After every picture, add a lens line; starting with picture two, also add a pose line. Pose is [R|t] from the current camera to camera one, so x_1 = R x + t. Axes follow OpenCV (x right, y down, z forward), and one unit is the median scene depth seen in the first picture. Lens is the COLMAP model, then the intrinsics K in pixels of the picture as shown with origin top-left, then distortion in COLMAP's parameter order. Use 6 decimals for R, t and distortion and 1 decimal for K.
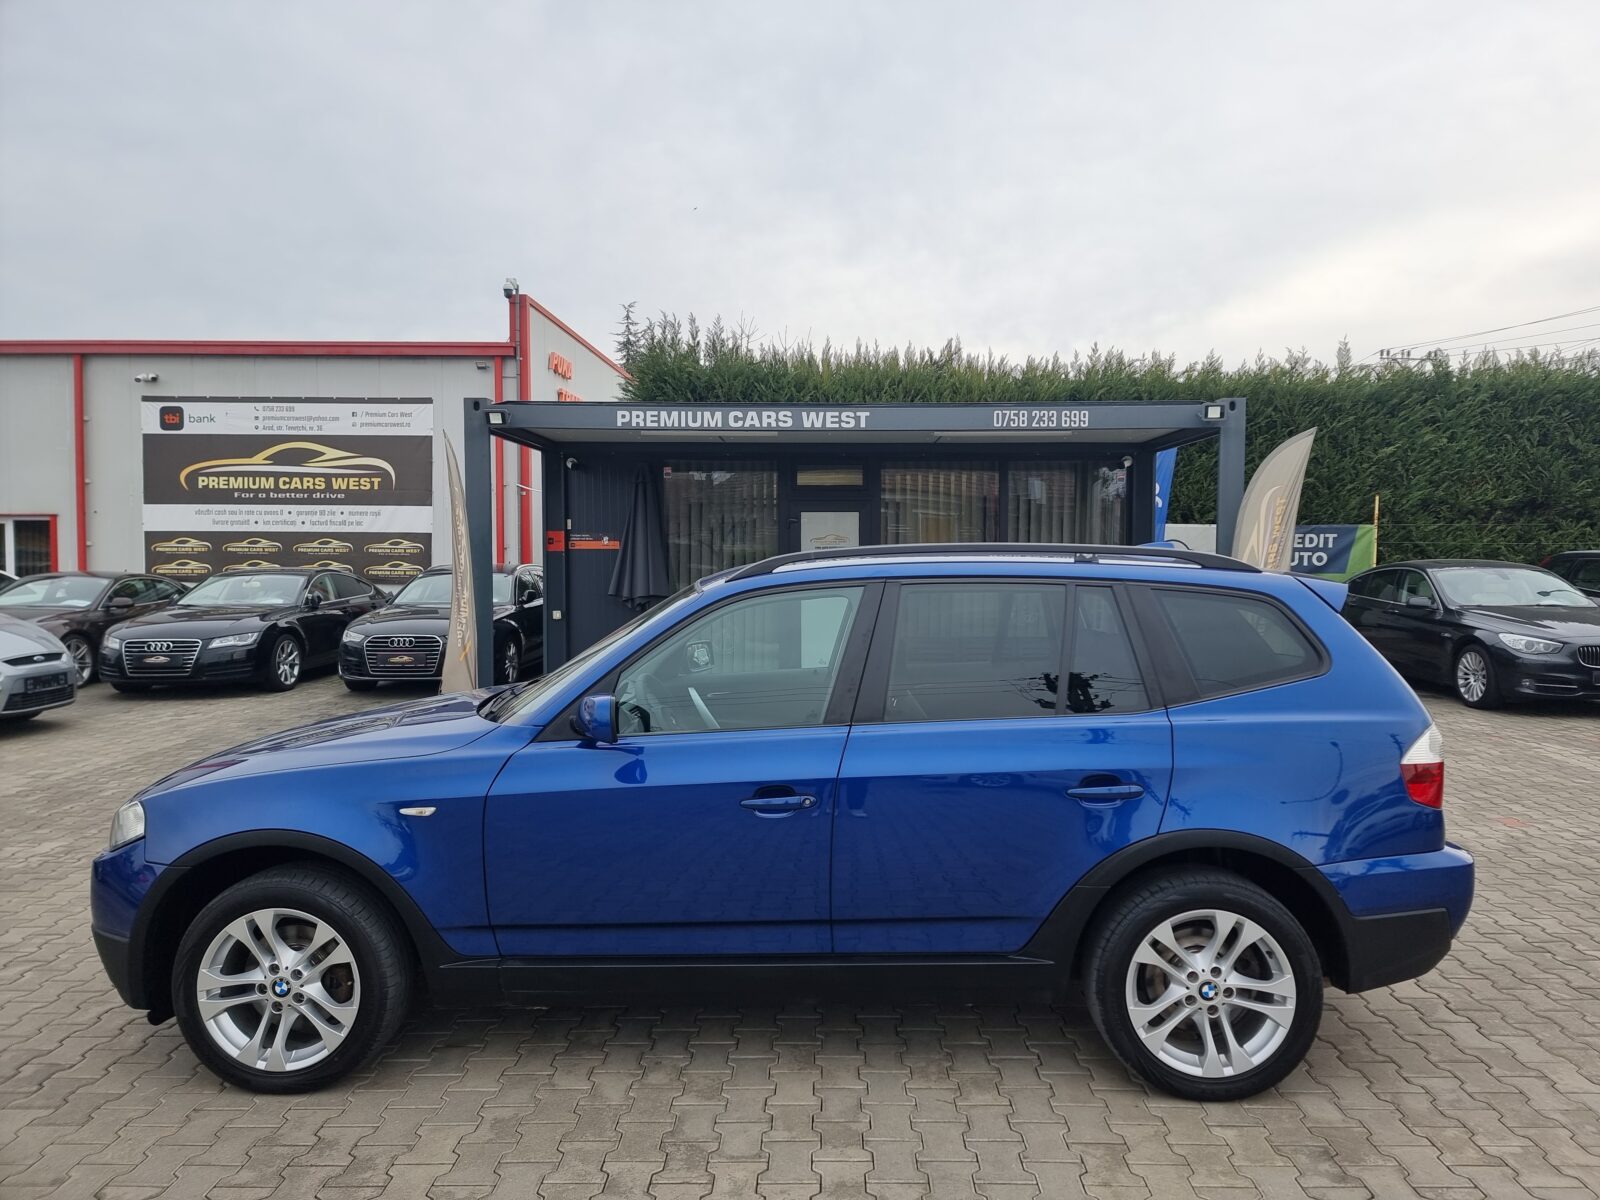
lens RADIAL K [[1141.6, 0, 800.0], [0, 1141.6, 600.0], [0, 0, 1]] dist [0.055004, -0.057673]
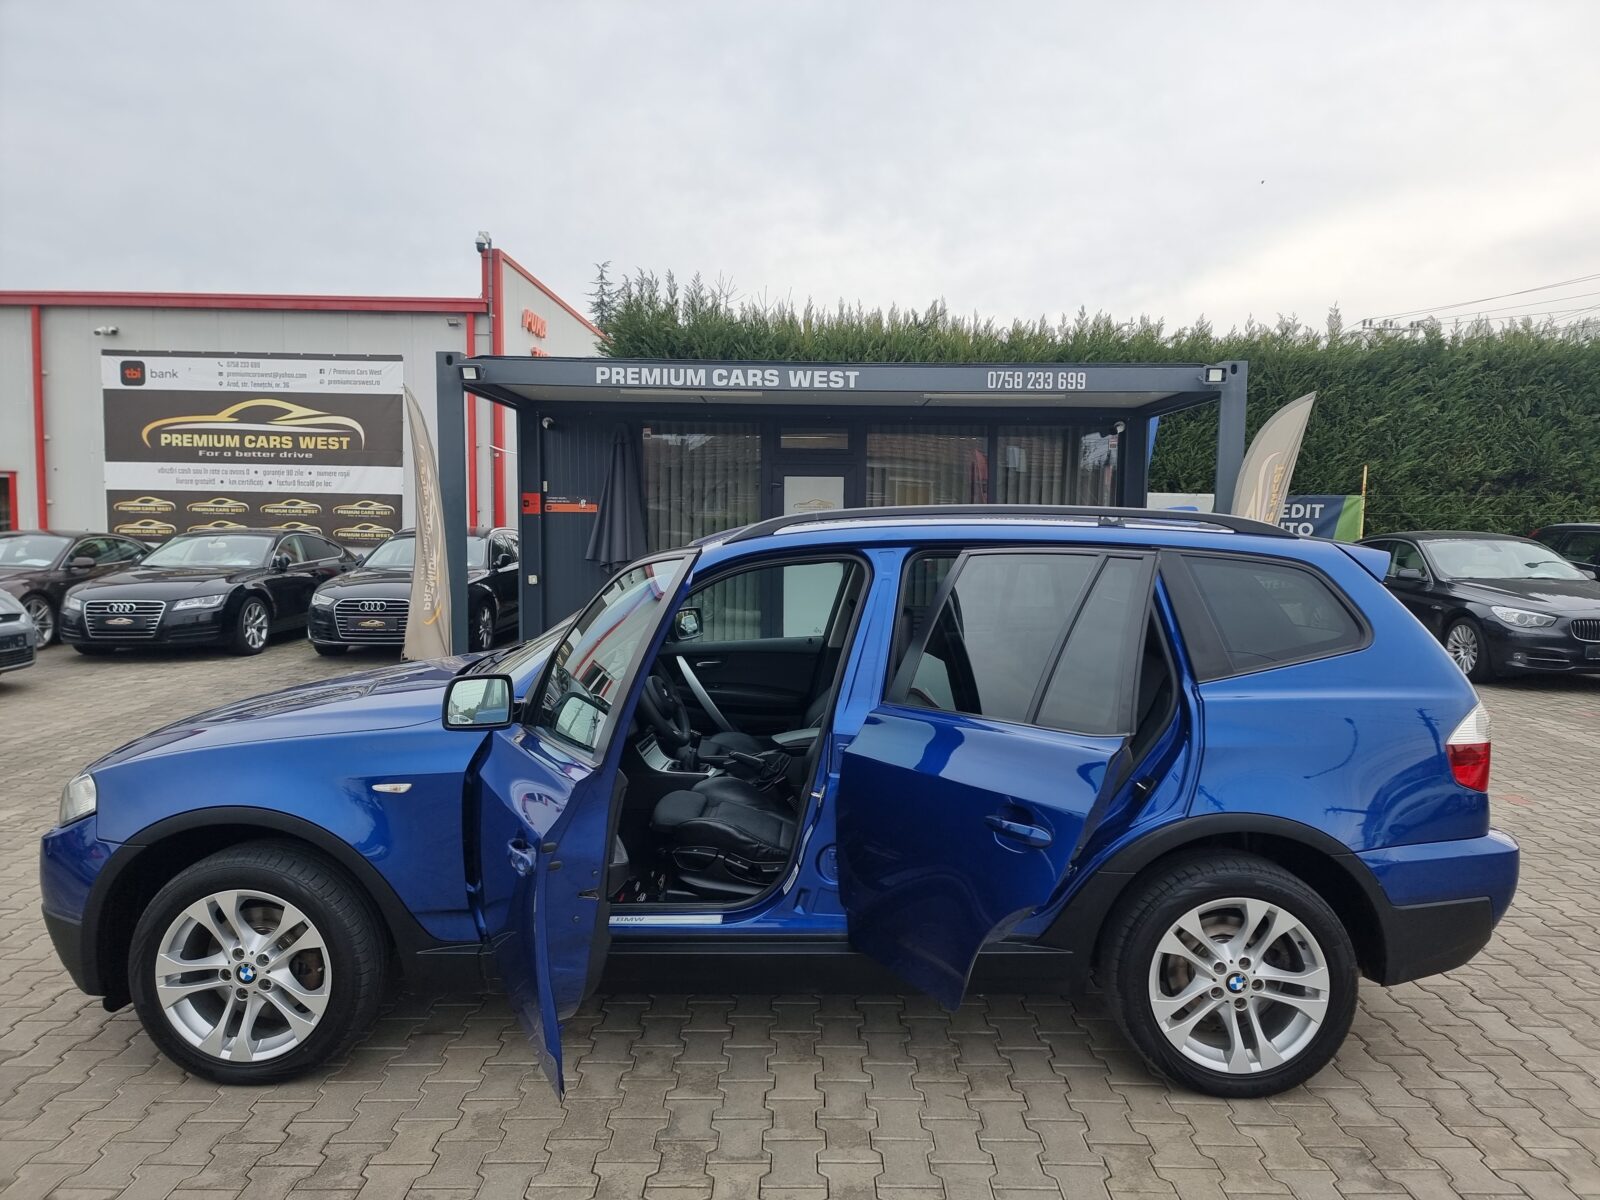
lens RADIAL K [[1140.0, 0, 790.3], [0, 1140.0, 617.8], [0, 0, 1]] dist [0.056070, -0.057976]
pose [[0.999845, 0.008427, 0.015458, -0.010106], [-0.009097, 0.998997, 0.043842, 0.001173], [-0.015073, -0.043976, 0.998919, 0.029100]]
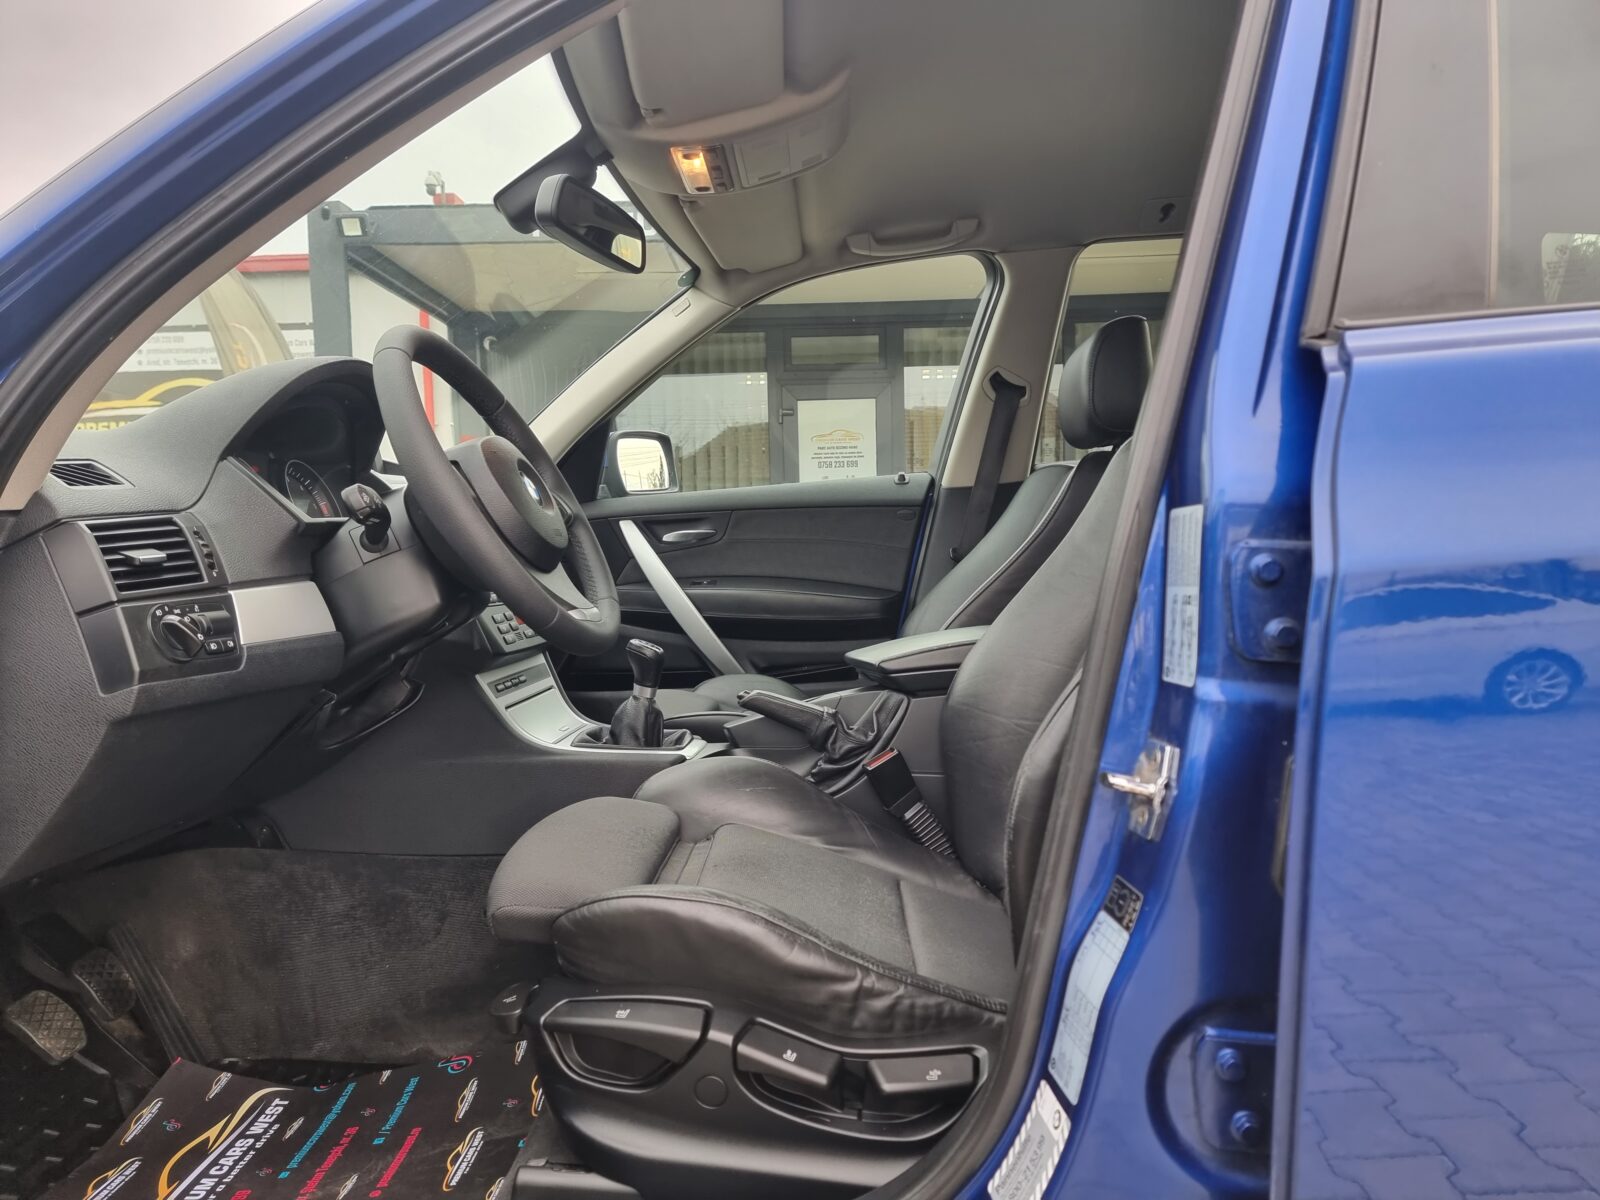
lens RADIAL K [[1141.6, 0, 800.0], [0, 1141.6, 600.0], [0, 0, 1]] dist [0.055004, -0.057673]
pose [[0.999566, -0.018449, 0.022950, -0.021716], [0.018277, 0.999803, 0.007707, 0.060956], [-0.023088, -0.007284, 0.999707, 0.316440]]
